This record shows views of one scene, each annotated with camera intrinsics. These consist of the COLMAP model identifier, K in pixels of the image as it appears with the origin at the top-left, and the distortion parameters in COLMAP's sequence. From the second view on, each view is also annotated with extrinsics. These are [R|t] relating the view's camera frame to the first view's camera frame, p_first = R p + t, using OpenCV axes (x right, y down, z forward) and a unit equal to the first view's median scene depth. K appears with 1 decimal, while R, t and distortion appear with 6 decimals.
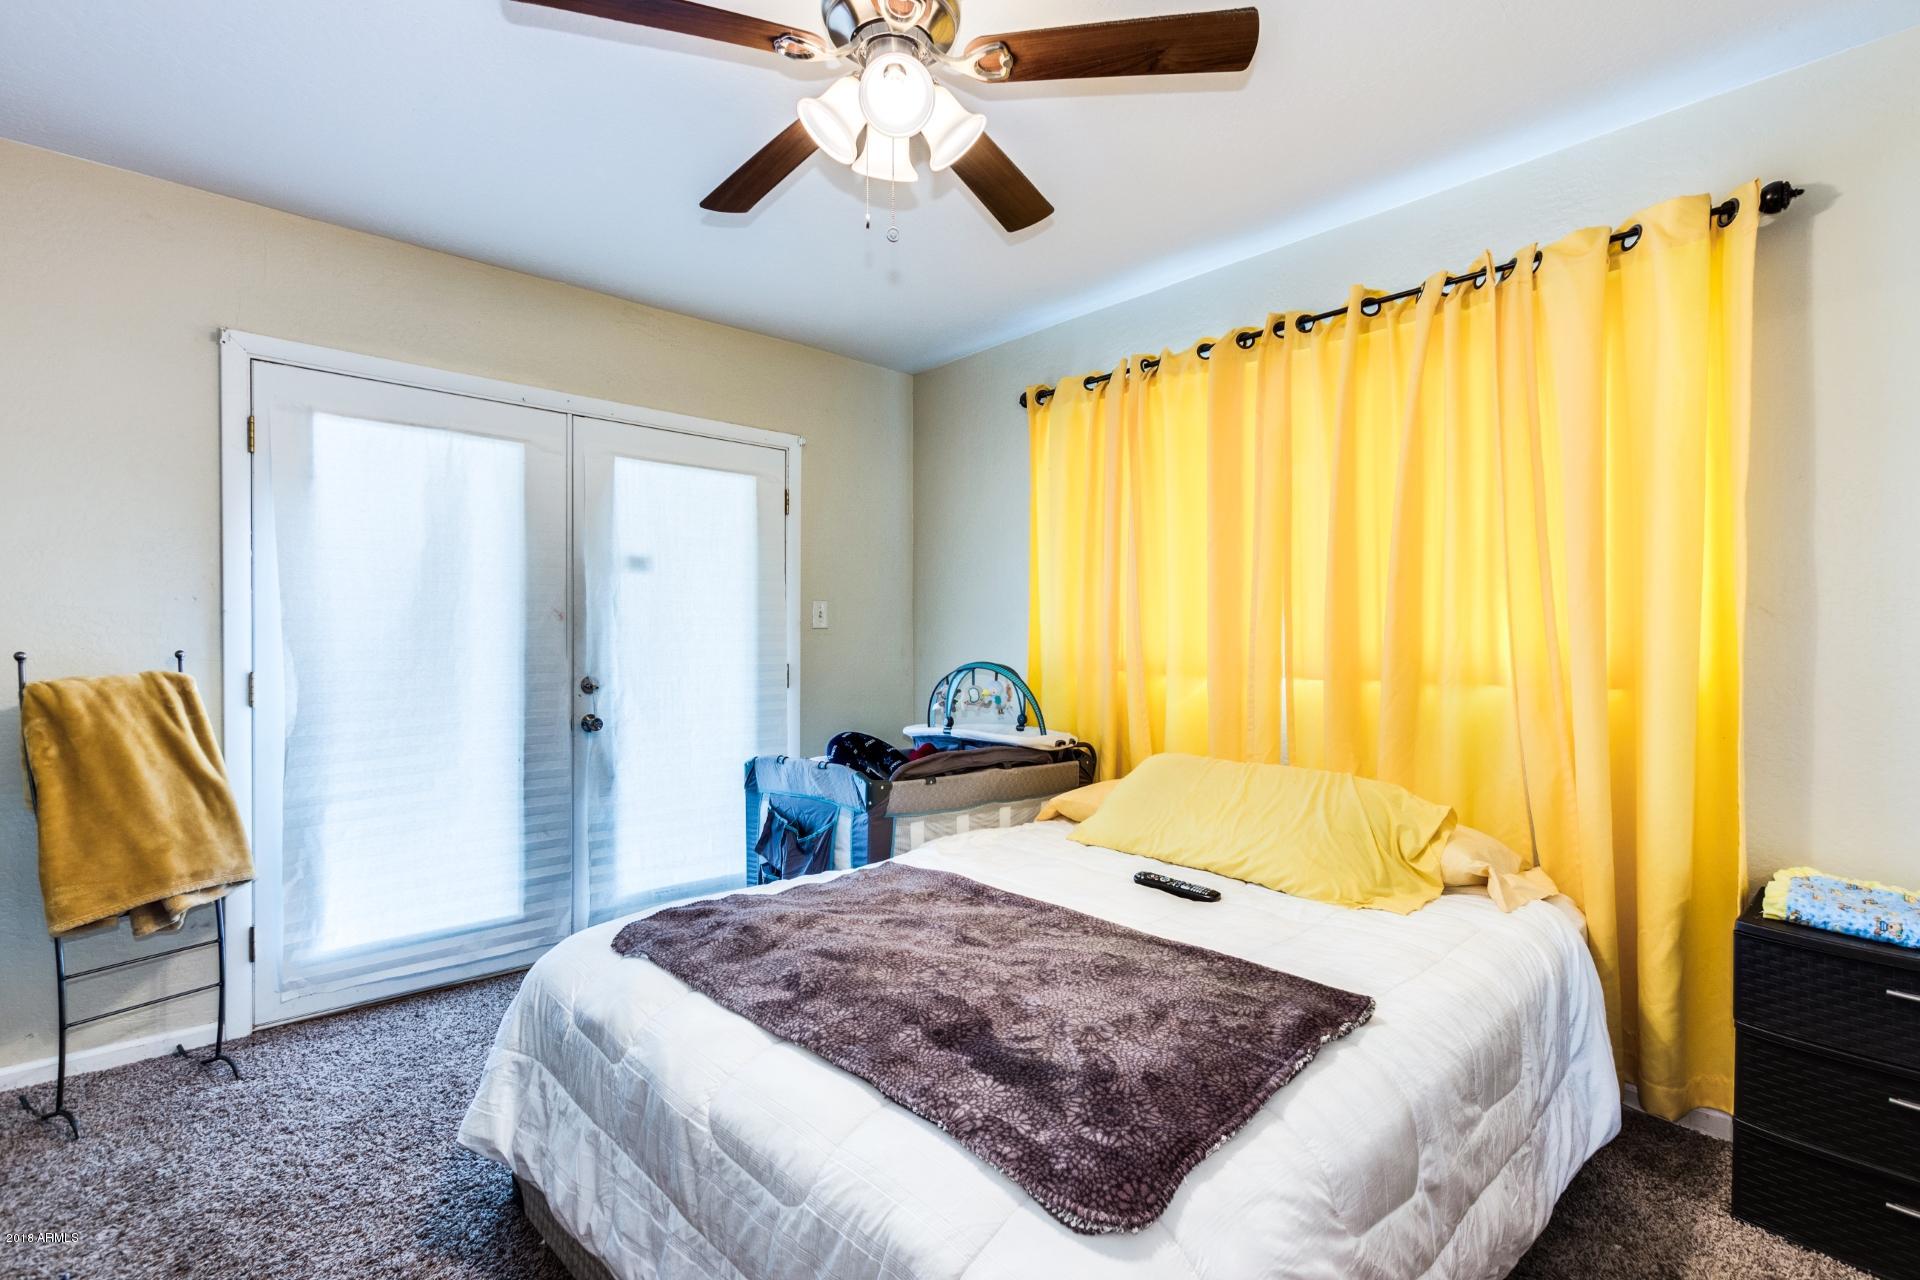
lens RADIAL K [[881.9, 0, 960.0], [0, 881.9, 640.0], [0, 0, 1]] dist [-0.000355, -0.000263]
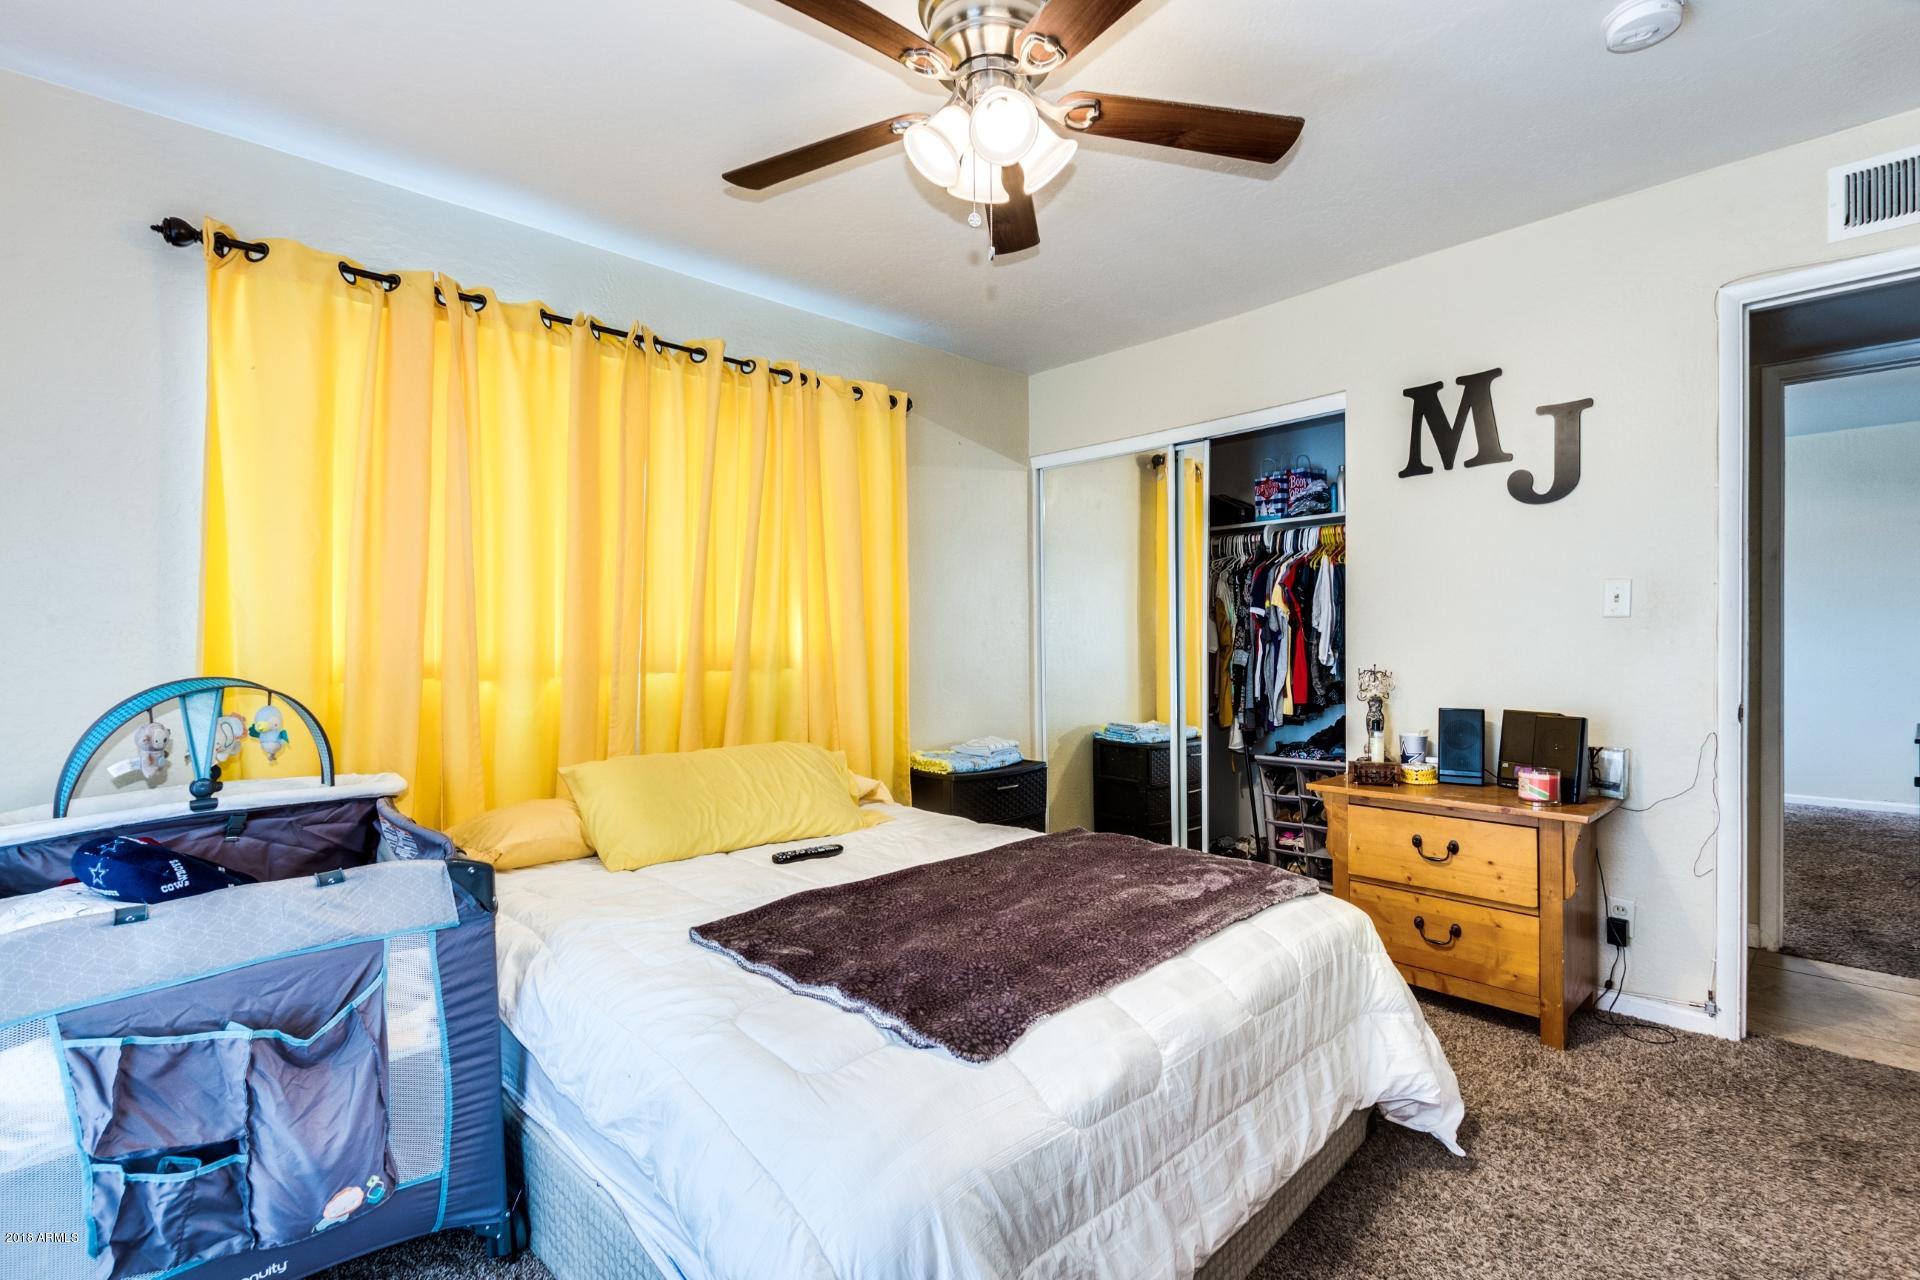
lens RADIAL K [[881.9, 0, 960.0], [0, 881.9, 640.0], [0, 0, 1]] dist [-0.000355, -0.000263]
pose [[-0.033725, -0.003056, 0.999426, -0.709626], [0.011044, 0.999933, 0.003431, 0.005218], [-0.999370, 0.011154, -0.033689, 0.676181]]
